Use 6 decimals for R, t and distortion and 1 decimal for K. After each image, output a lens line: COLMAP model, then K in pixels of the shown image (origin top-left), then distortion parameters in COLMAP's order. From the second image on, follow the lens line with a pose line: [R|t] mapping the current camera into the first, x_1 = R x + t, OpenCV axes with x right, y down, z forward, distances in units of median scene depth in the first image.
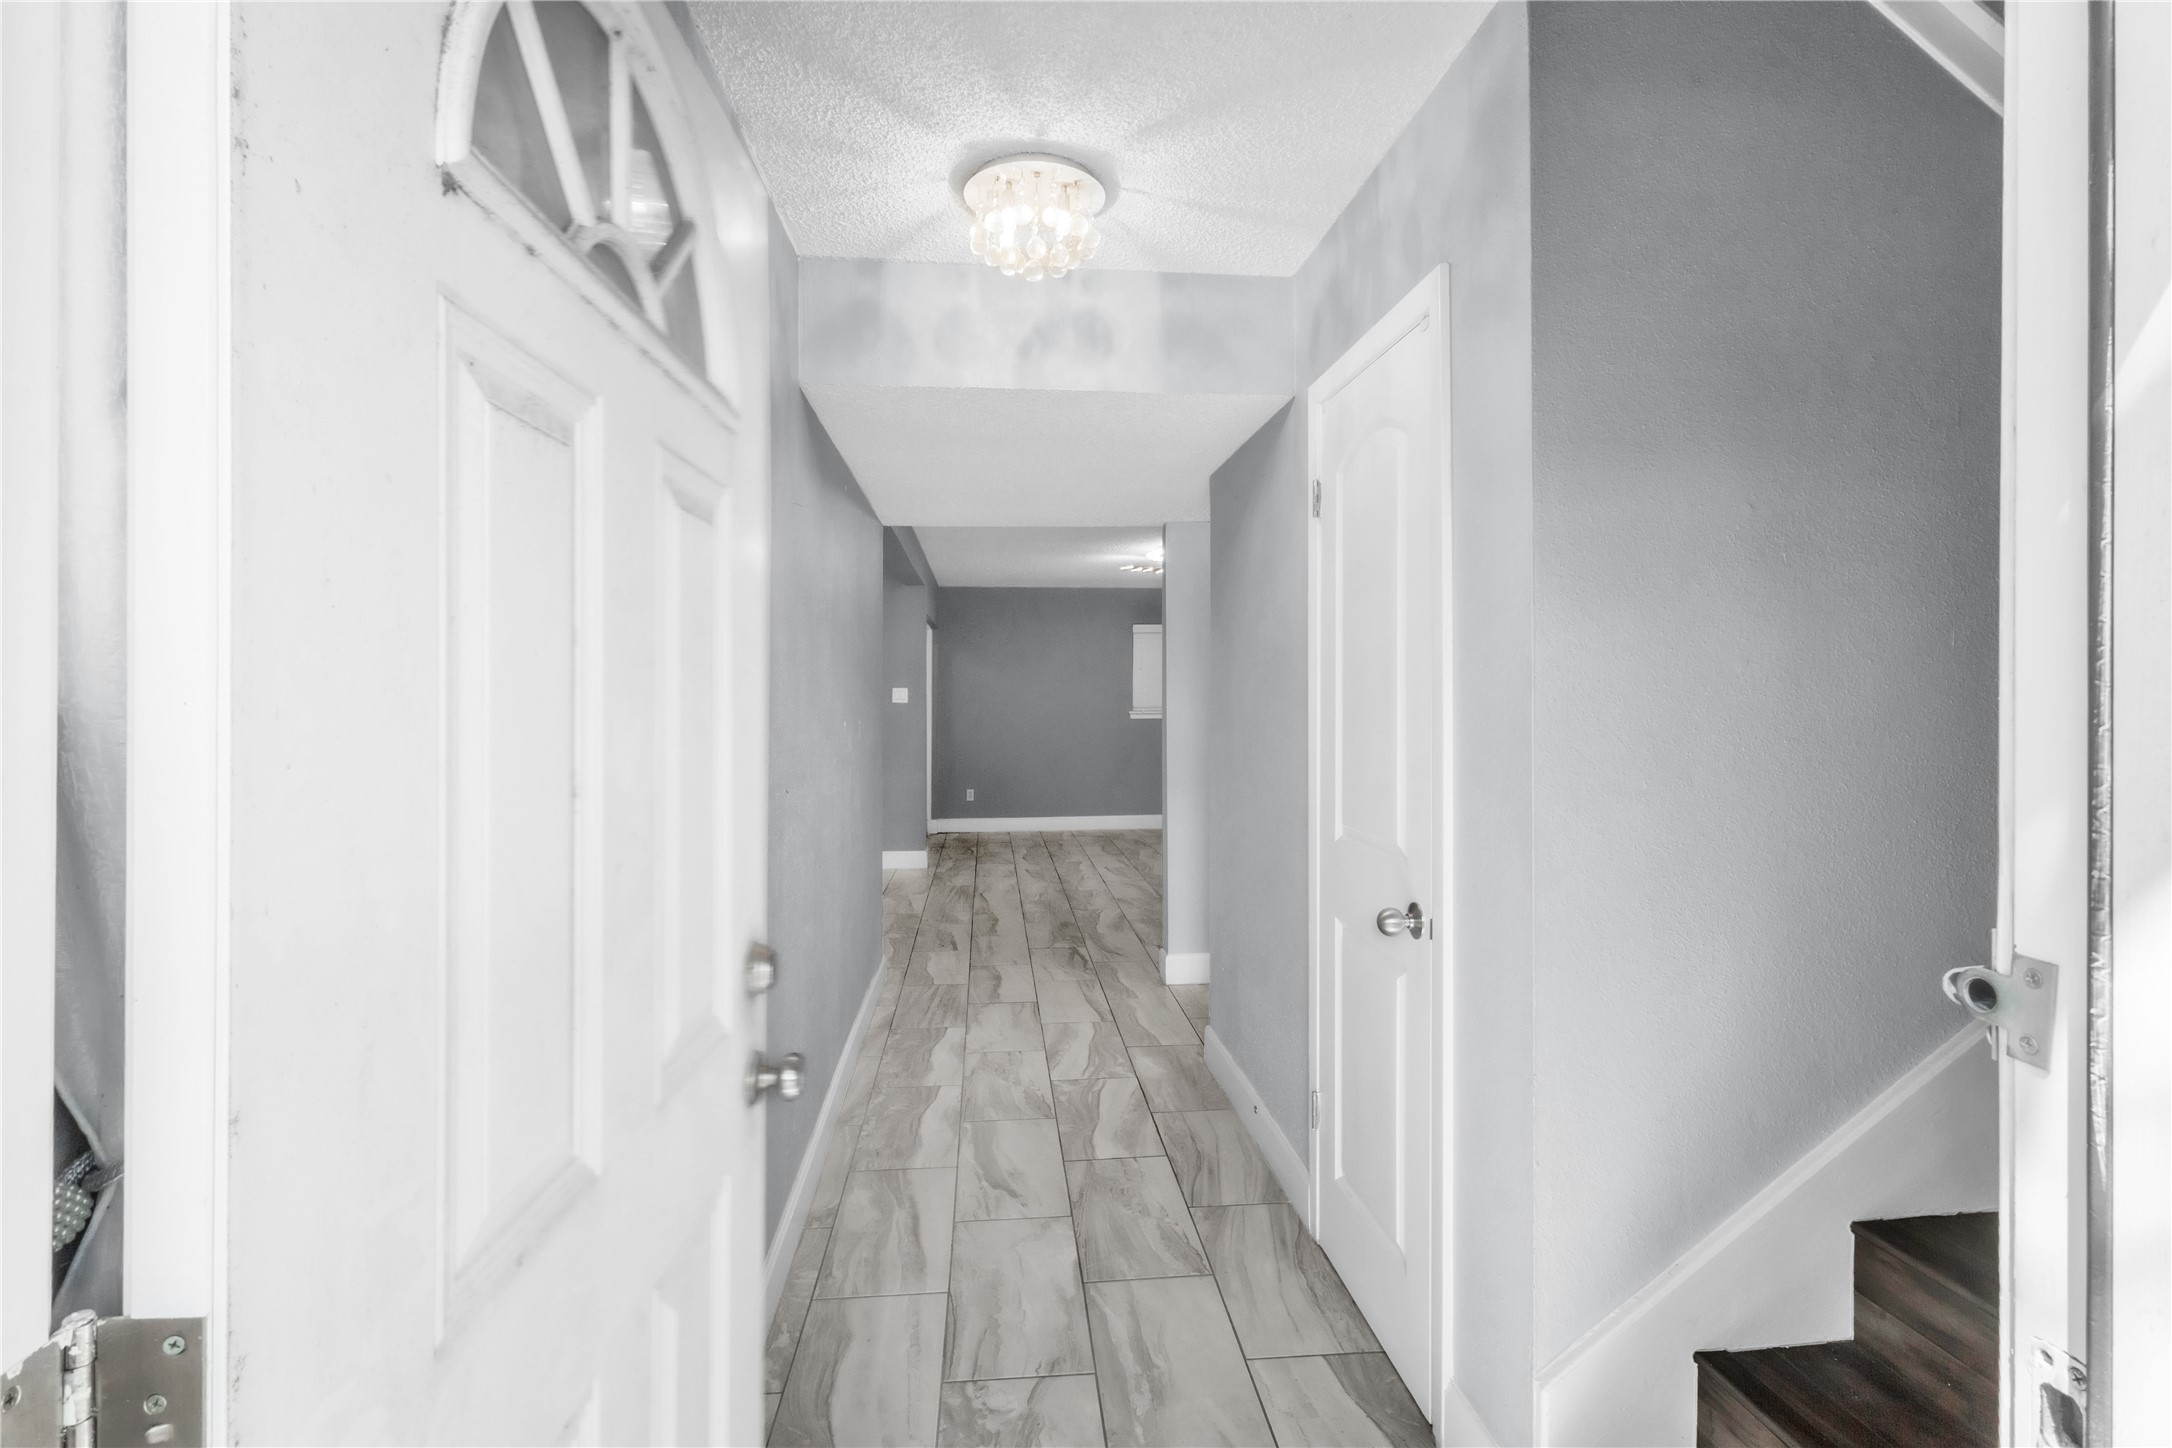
lens RADIAL K [[1023.7, 0, 1084.4], [0, 1023.7, 707.9], [0, 0, 1]] dist [-0.000132, -0.000004]
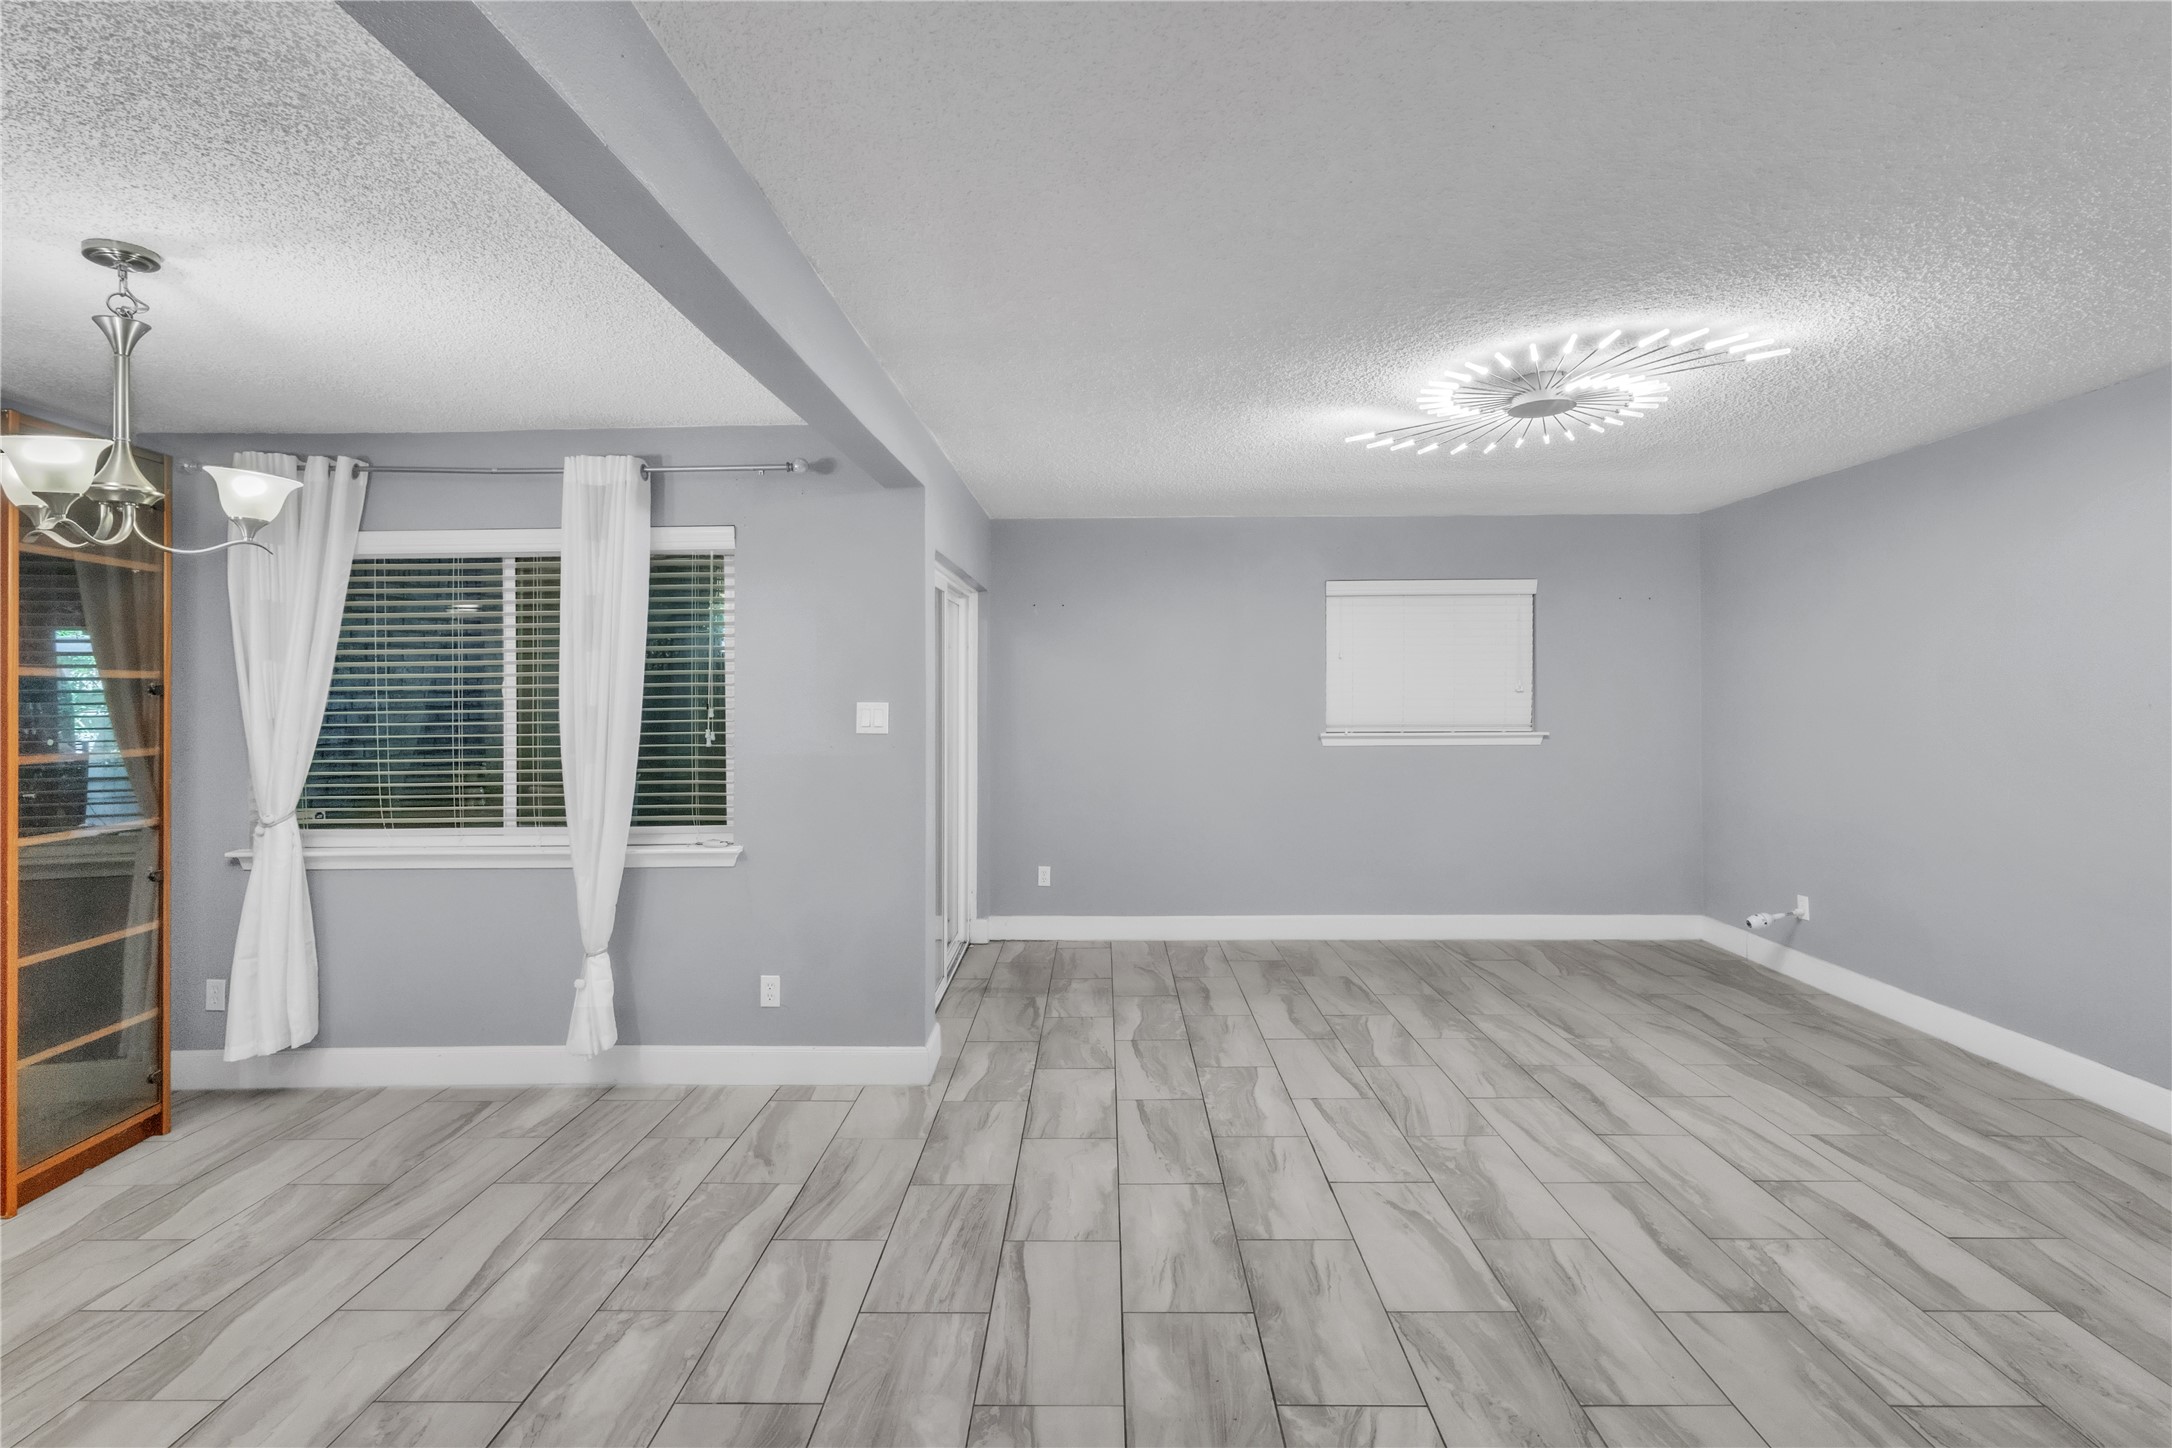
lens RADIAL K [[1014.9, 0, 1076.9], [0, 1014.9, 708.3], [0, 0, 1]] dist [0.006207, -0.000649]
pose [[0.992589, -0.004995, -0.121416, -0.023438], [0.005298, 0.999984, 0.002172, -0.014036], [0.121403, -0.002800, 0.992599, 0.456468]]
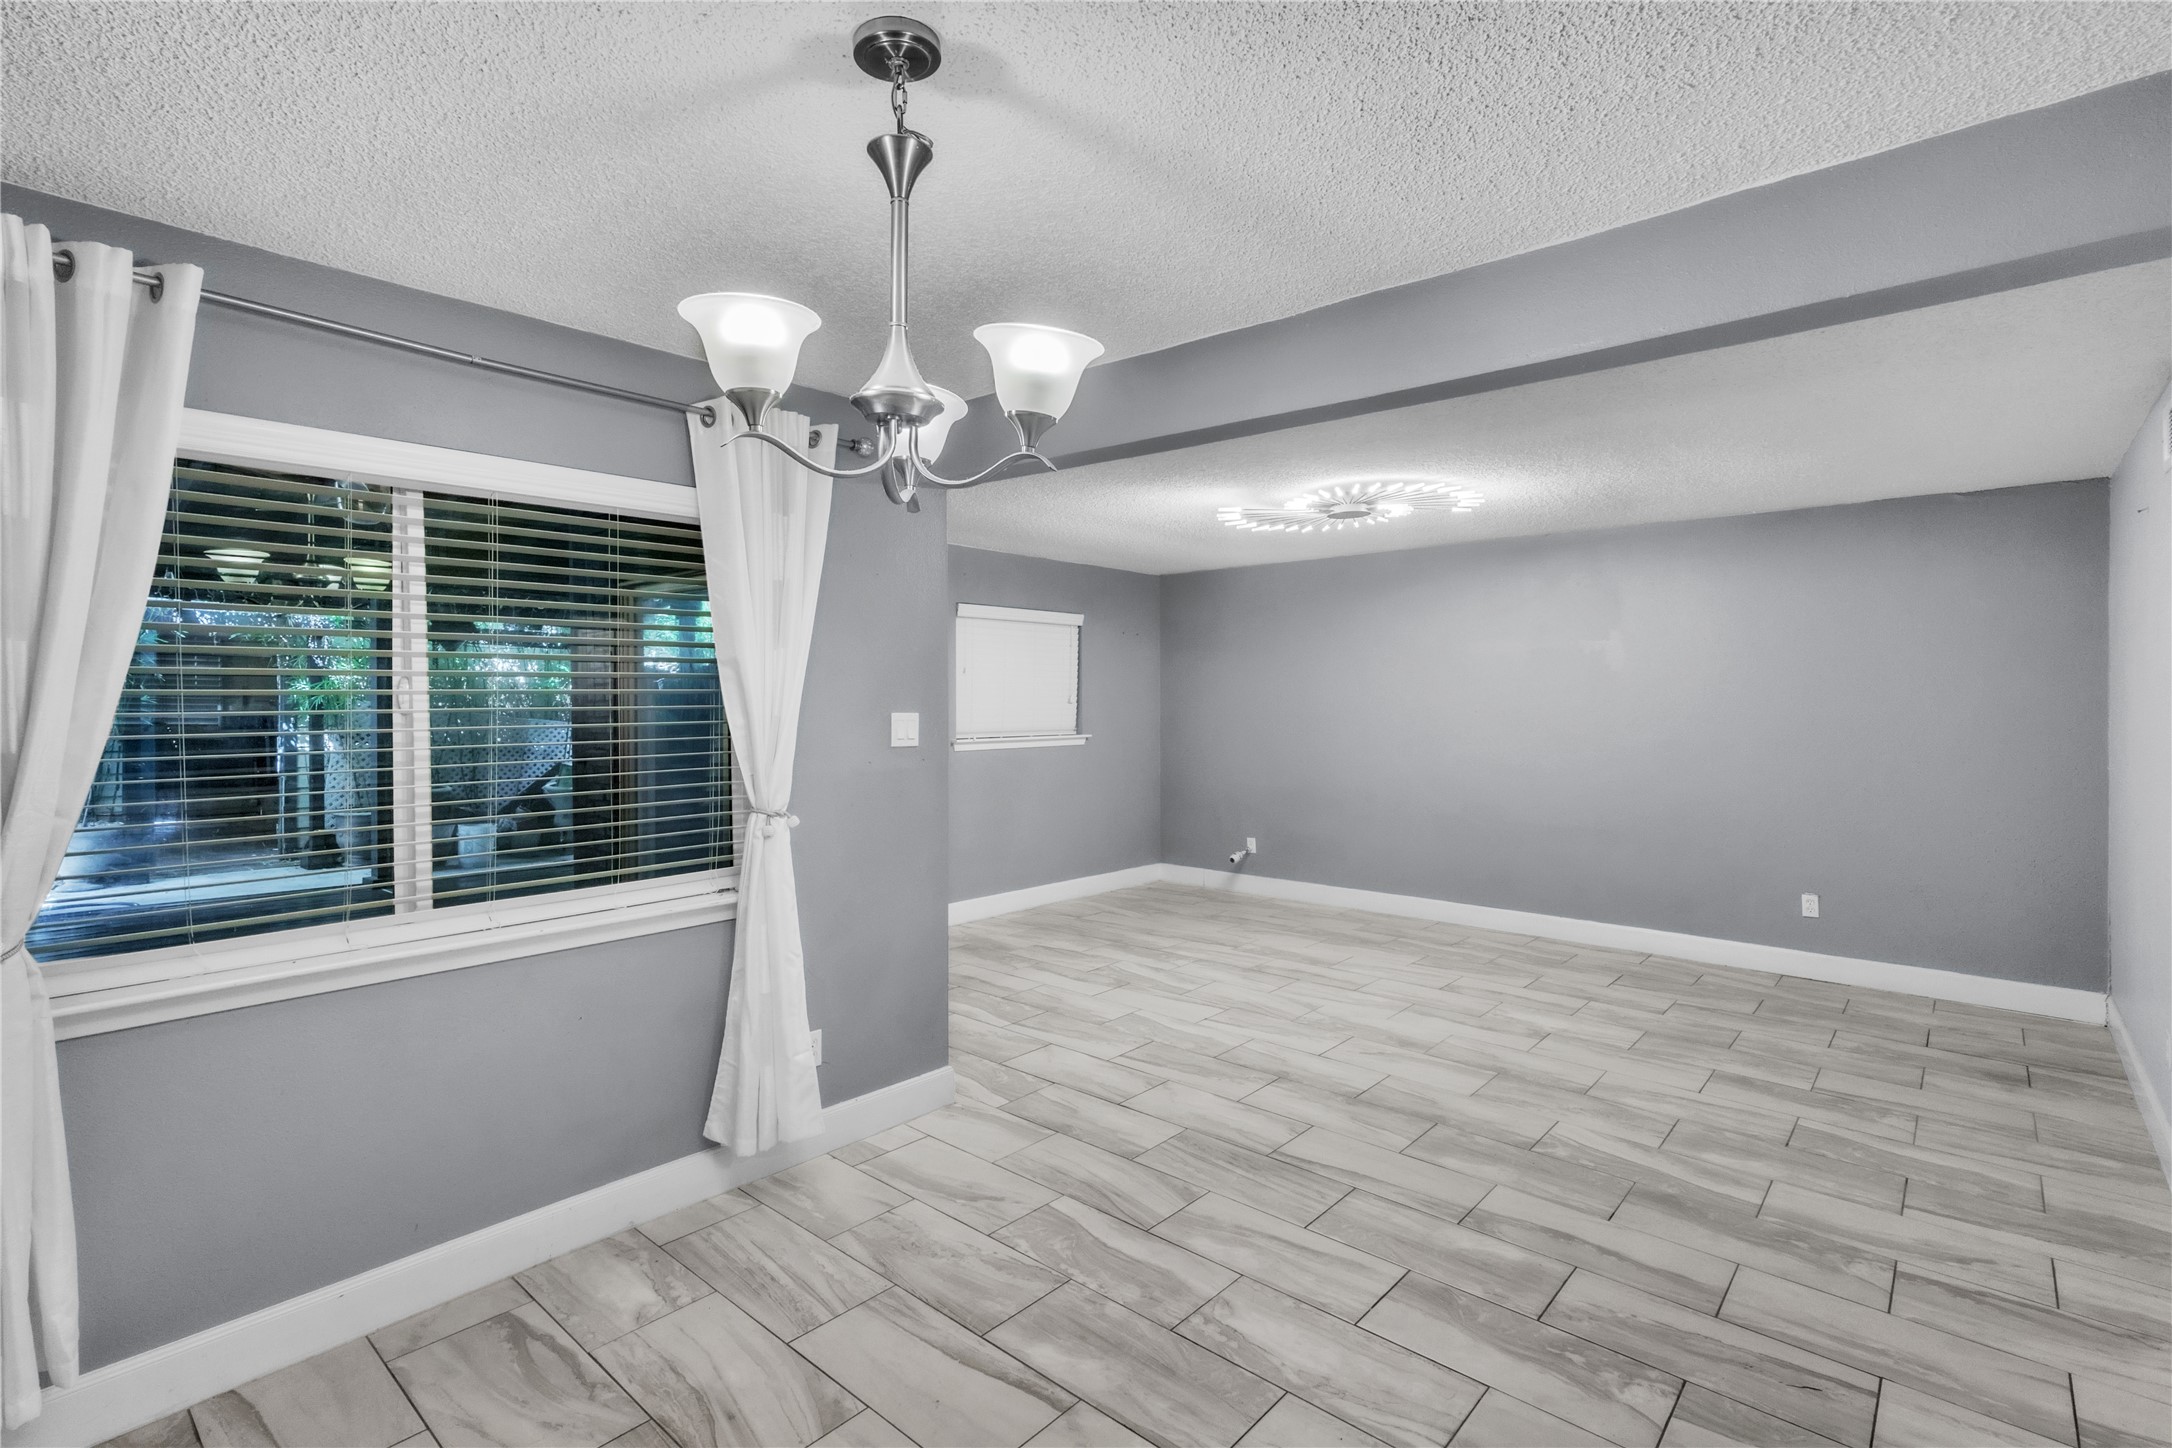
lens RADIAL K [[1014.9, 0, 1073.8], [0, 1014.9, 719.6], [0, 0, 1]] dist [0.006207, -0.000649]
pose [[0.735045, -0.010830, 0.677932, -0.359728], [0.002608, 0.999910, 0.013146, -0.018793], [-0.678013, -0.007895, 0.735007, 0.525491]]
